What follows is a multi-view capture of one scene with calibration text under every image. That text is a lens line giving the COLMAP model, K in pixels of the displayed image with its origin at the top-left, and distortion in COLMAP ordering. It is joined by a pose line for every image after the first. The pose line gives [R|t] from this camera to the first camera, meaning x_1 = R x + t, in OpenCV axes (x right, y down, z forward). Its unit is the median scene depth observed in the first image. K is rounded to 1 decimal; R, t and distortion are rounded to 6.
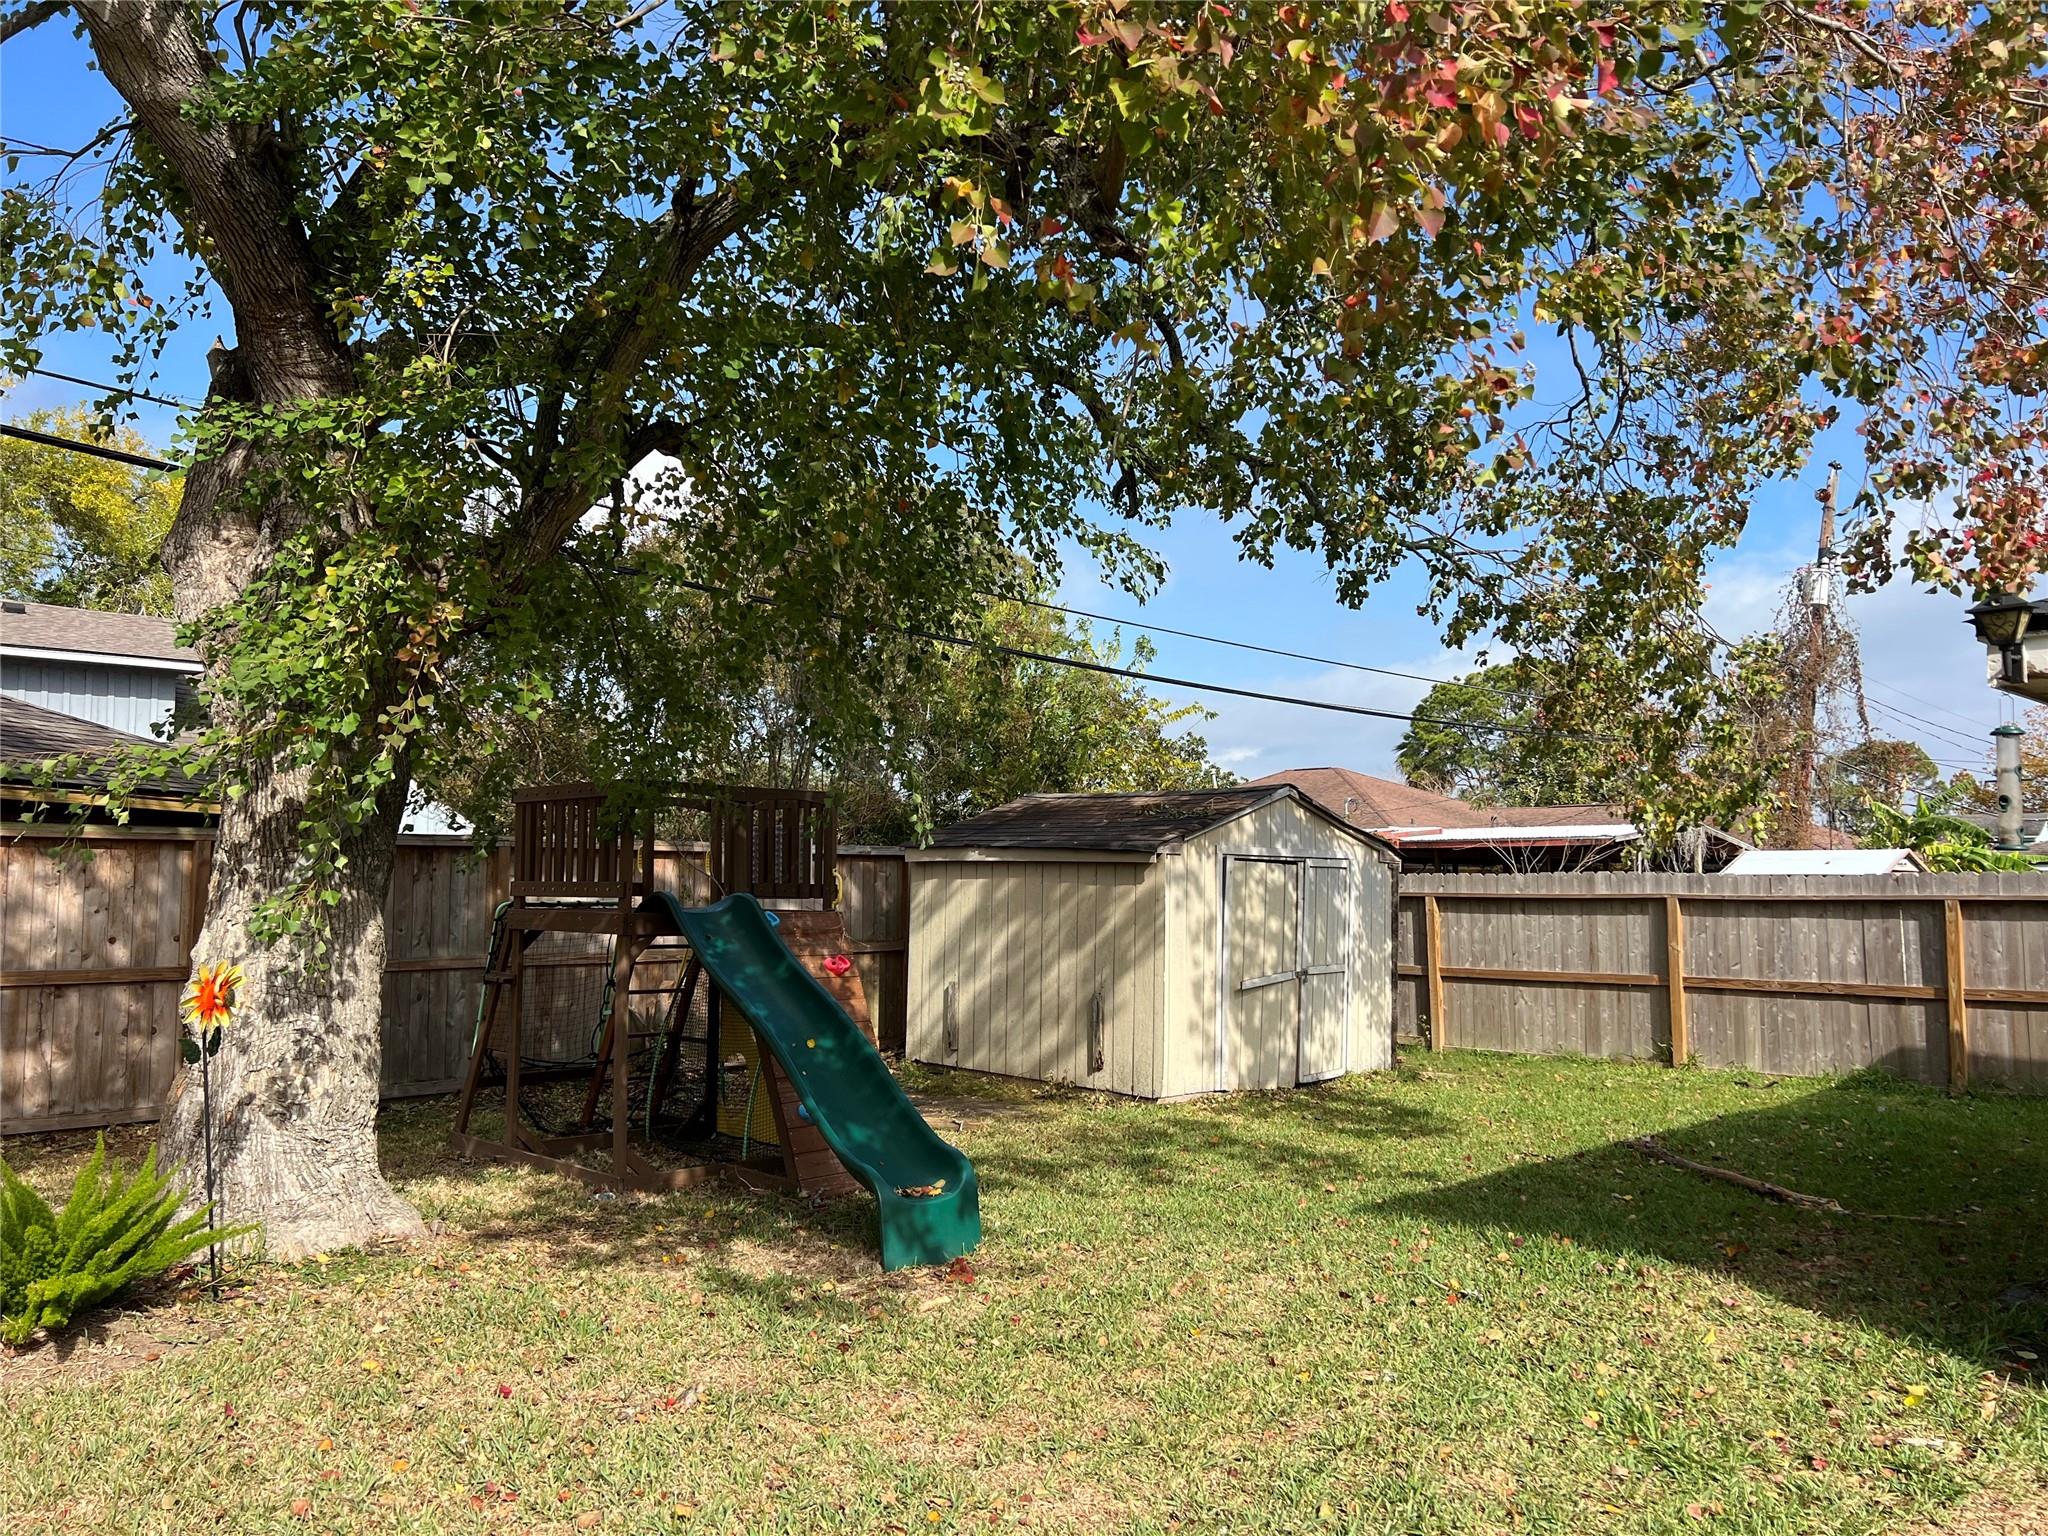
lens RADIAL K [[1540.1, 0, 1026.5], [0, 1540.1, 777.3], [0, 0, 1]] dist [0.056838, -0.058721]
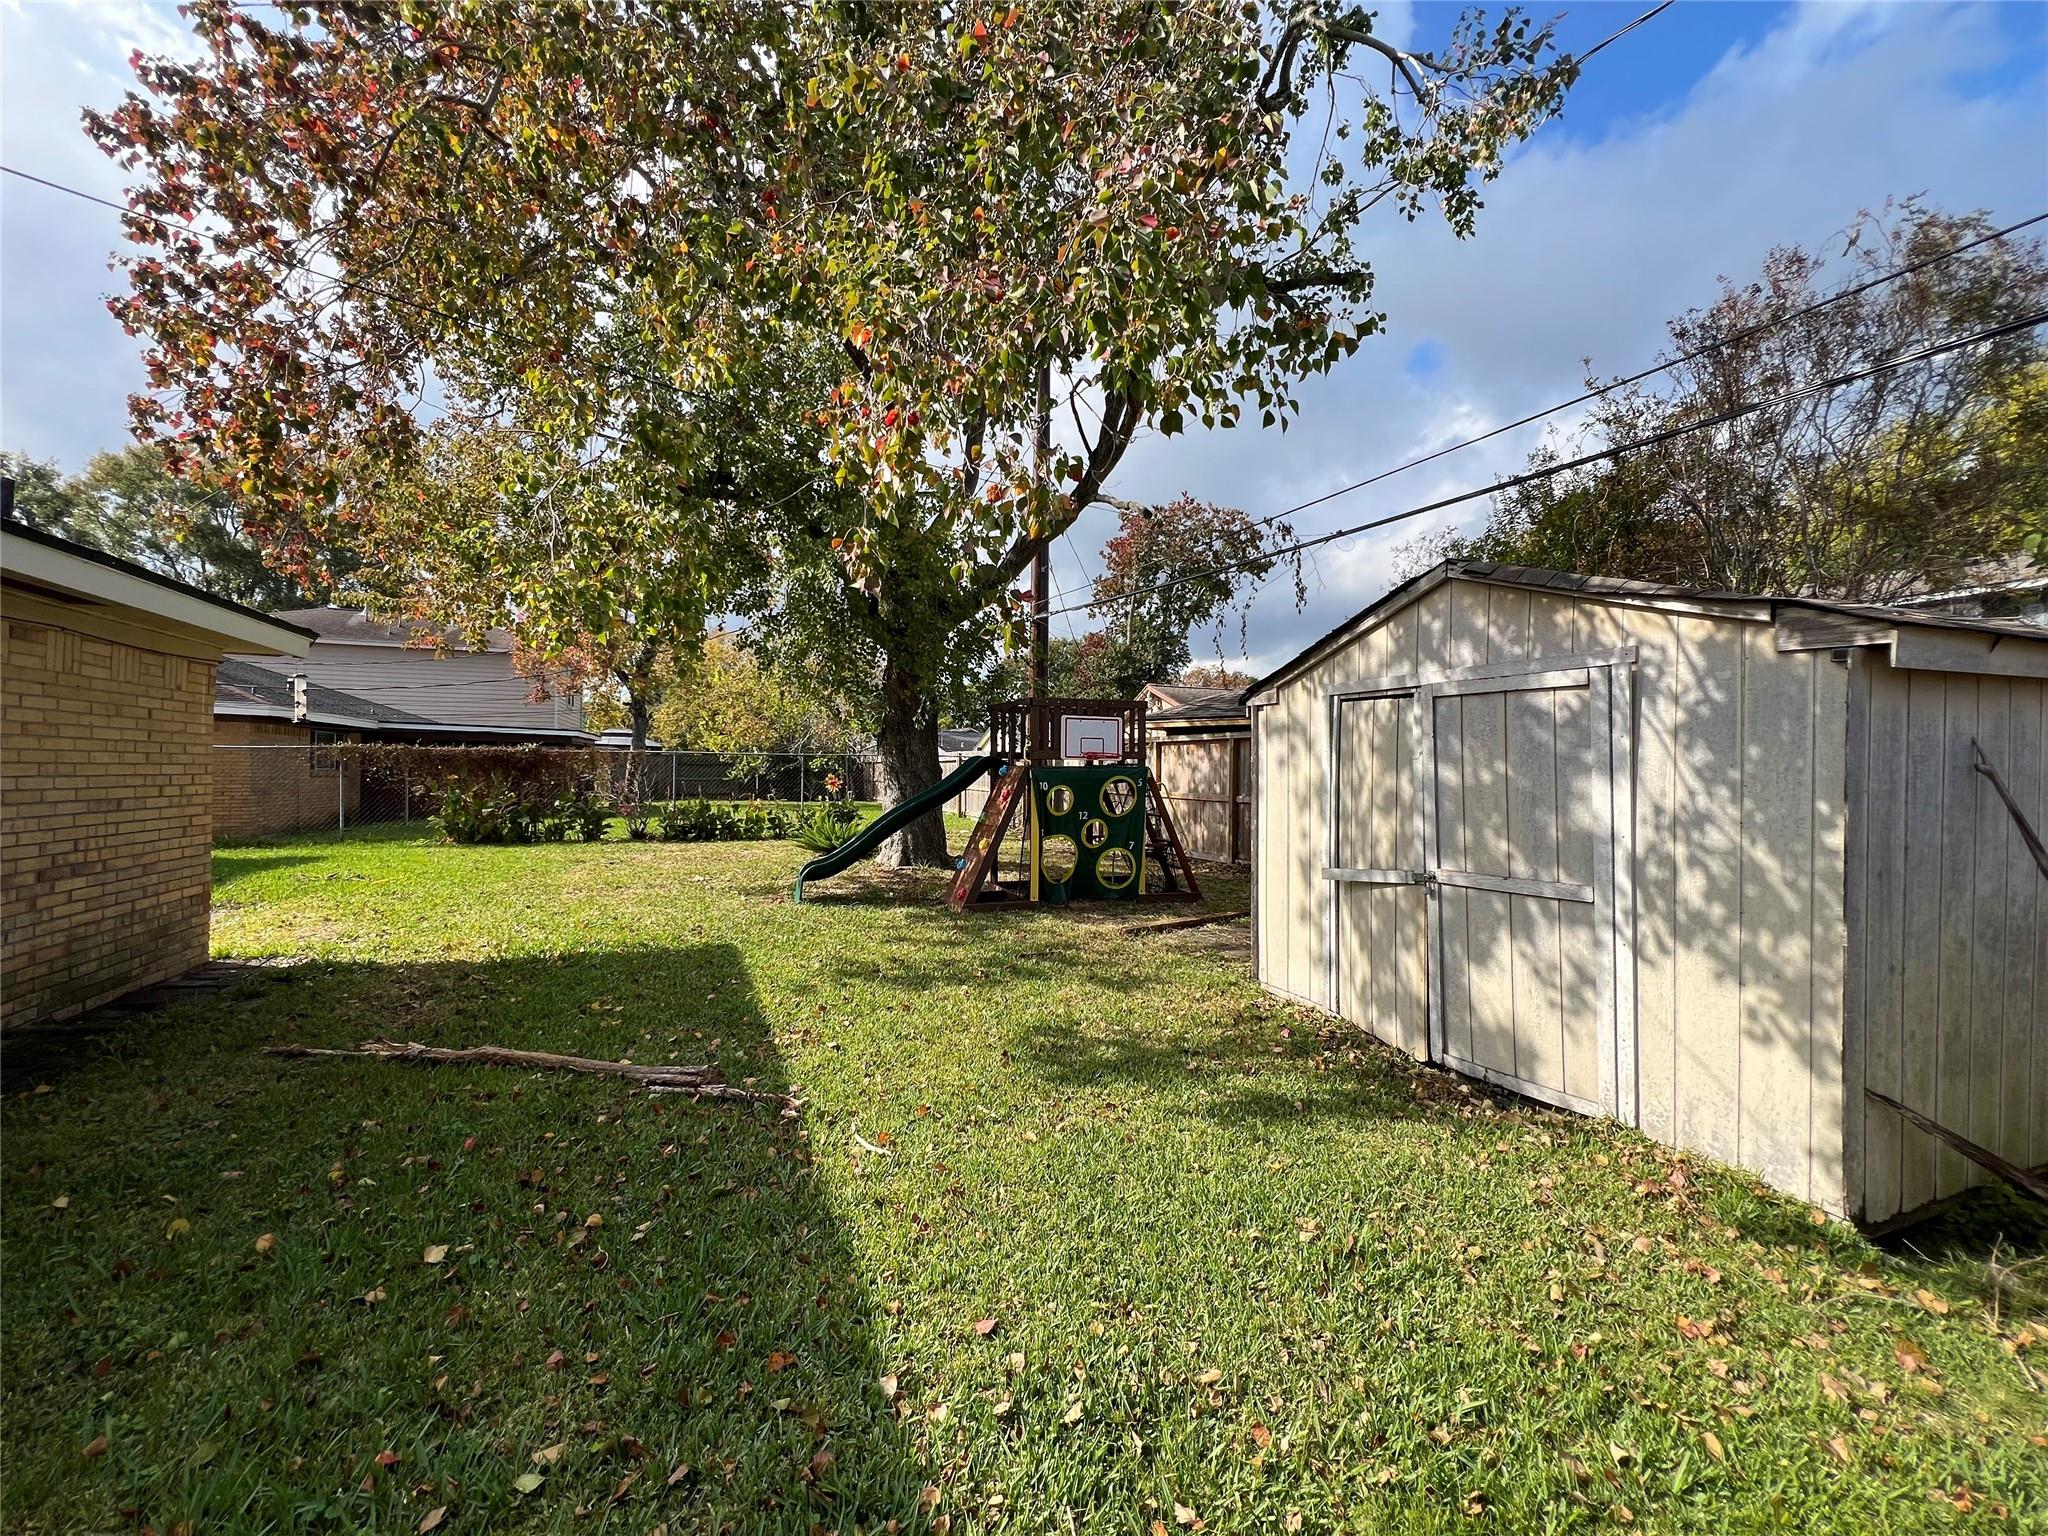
lens RADIAL K [[822.4, 0, 1026.2], [0, 822.4, 758.0], [0, 0, 1]] dist [0.001846, 0.000076]
pose [[-0.405775, -0.021328, -0.913724, 0.555412], [0.056136, 0.997259, -0.048207, 0.093220], [0.912248, -0.070854, -0.403465, 1.043822]]
